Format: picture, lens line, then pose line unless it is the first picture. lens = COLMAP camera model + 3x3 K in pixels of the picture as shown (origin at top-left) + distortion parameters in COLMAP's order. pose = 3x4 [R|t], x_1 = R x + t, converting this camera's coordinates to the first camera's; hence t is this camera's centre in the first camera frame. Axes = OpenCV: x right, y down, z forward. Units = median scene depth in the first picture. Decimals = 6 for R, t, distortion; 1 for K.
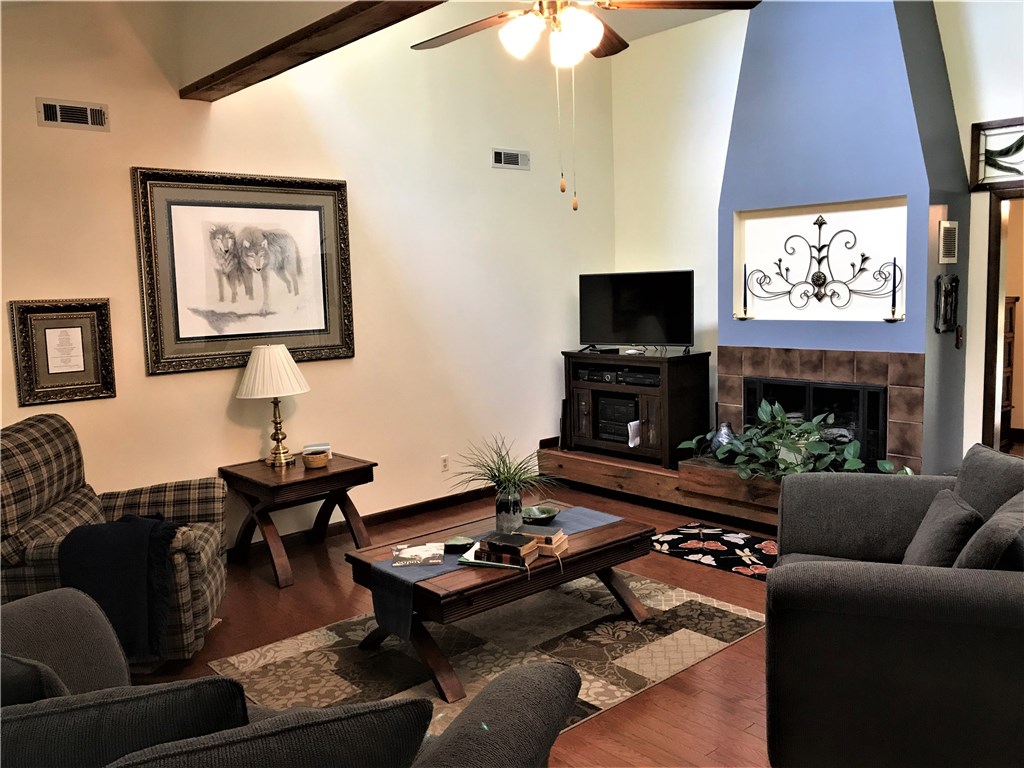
lens RADIAL K [[849.5, 0, 513.3], [0, 849.5, 386.2], [0, 0, 1]] dist [0.003175, 0.002394]
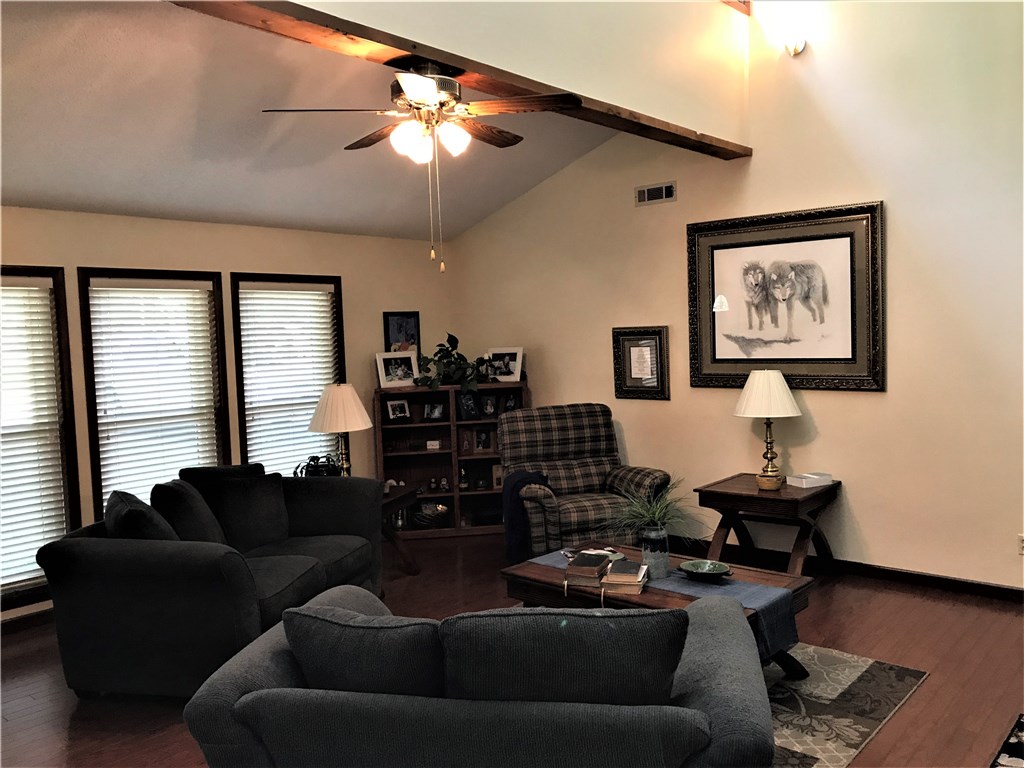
lens RADIAL K [[849.5, 0, 513.4], [0, 849.5, 380.6], [0, 0, 1]] dist [0.003175, 0.002394]
pose [[0.127679, 0.077943, -0.988748, 0.738714], [-0.096159, 0.993184, 0.065876, -0.074793], [0.987143, 0.086666, 0.134304, 0.534611]]
